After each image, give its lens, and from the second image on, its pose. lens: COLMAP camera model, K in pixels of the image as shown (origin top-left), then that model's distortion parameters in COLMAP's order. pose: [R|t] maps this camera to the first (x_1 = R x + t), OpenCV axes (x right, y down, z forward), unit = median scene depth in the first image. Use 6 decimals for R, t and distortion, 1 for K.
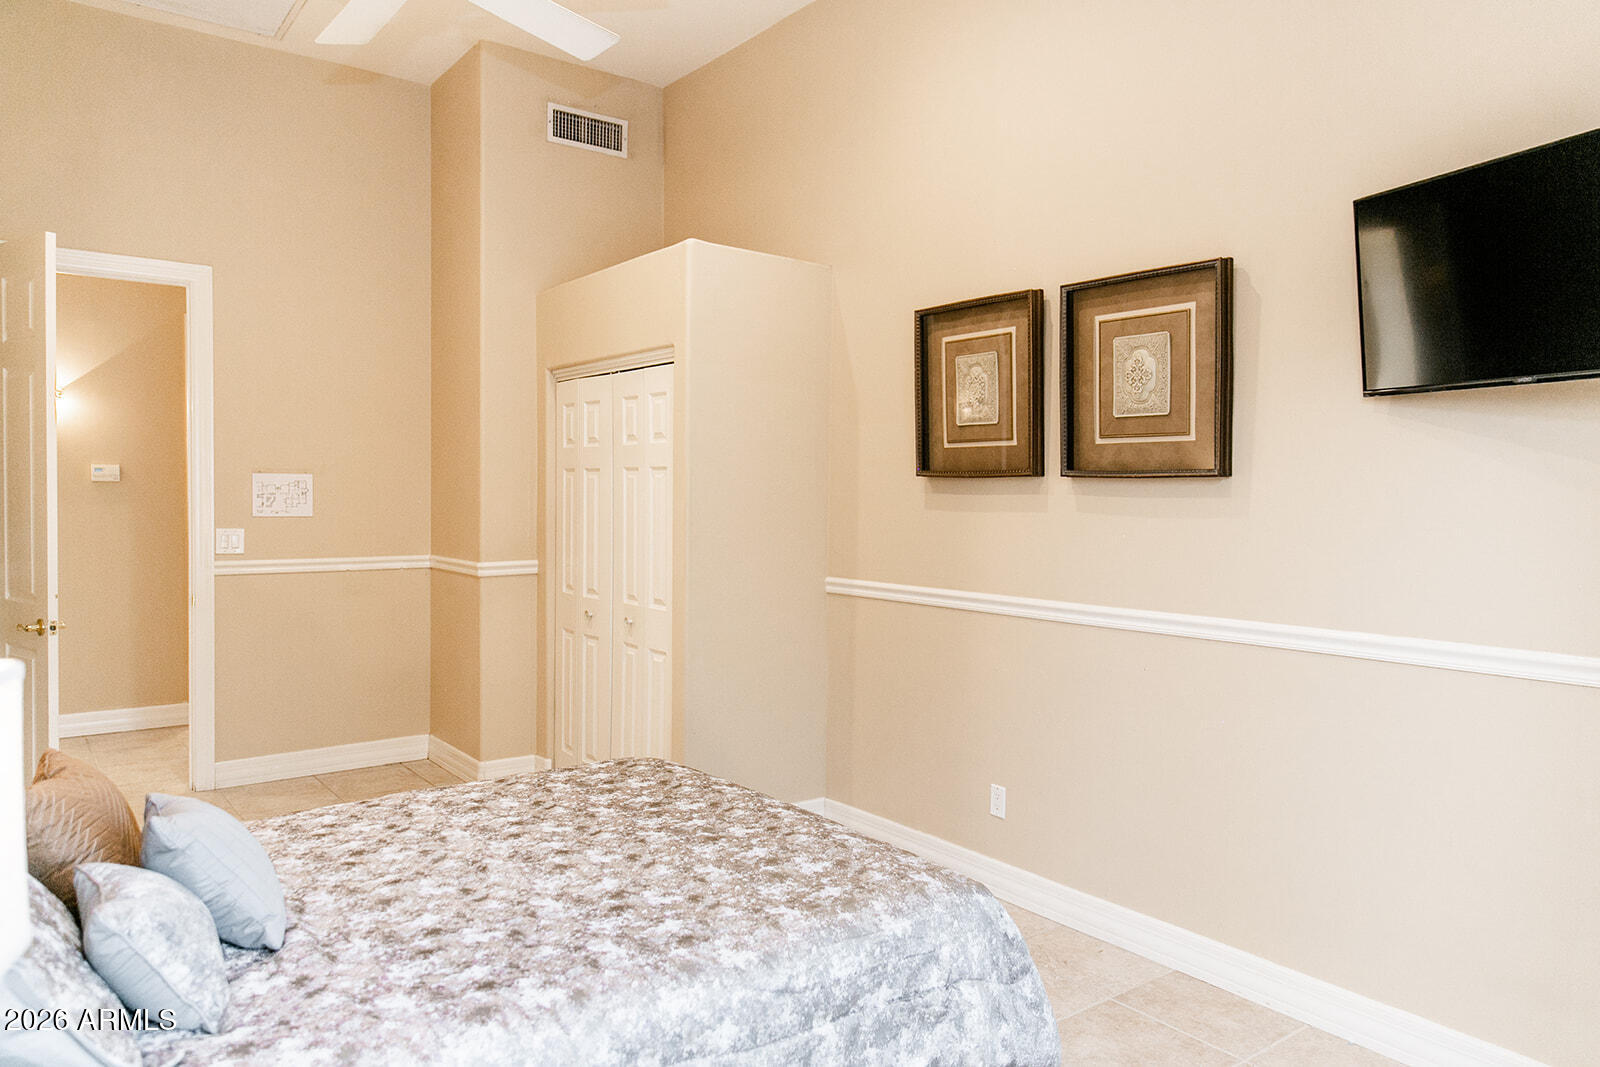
lens RADIAL K [[1069.7, 0, 778.1], [0, 1069.7, 533.3], [0, 0, 1]] dist [0.008527, 0.001725]
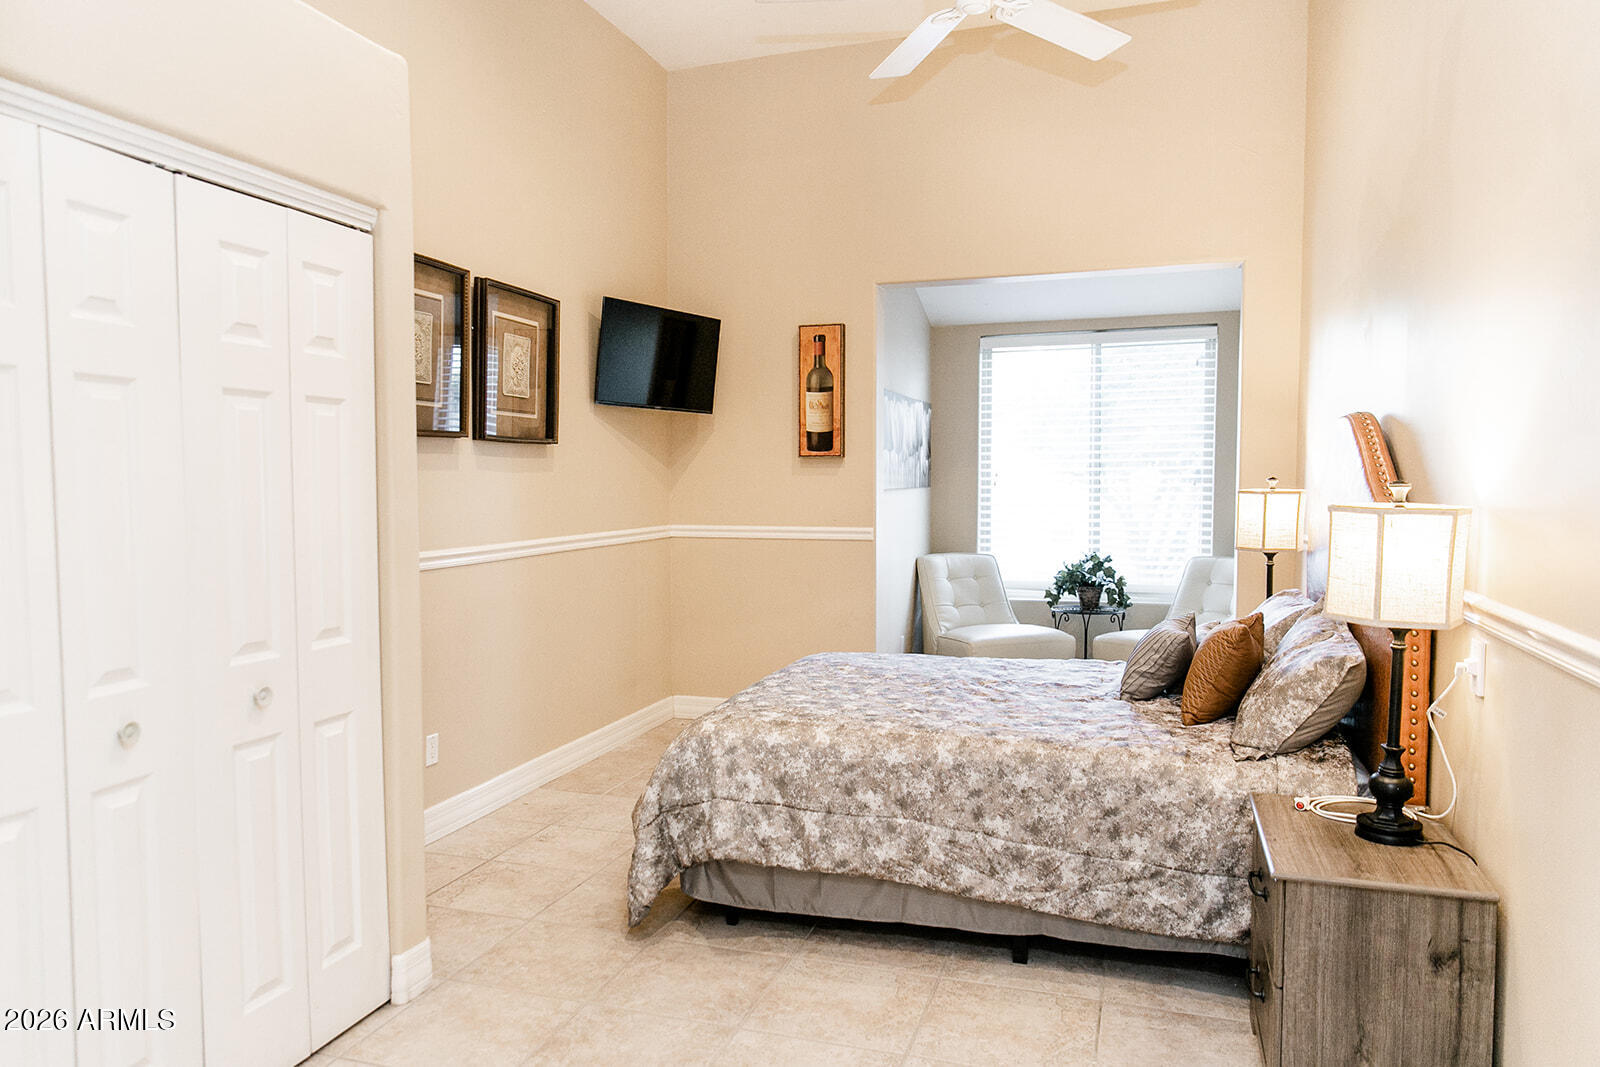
lens RADIAL K [[1069.7, 0, 778.1], [0, 1069.7, 533.3], [0, 0, 1]] dist [0.008527, 0.001725]
pose [[-0.544037, -0.054857, 0.837266, -0.960475], [0.020834, 0.996670, 0.078839, -0.039752], [-0.838803, 0.060335, -0.541082, 1.464897]]
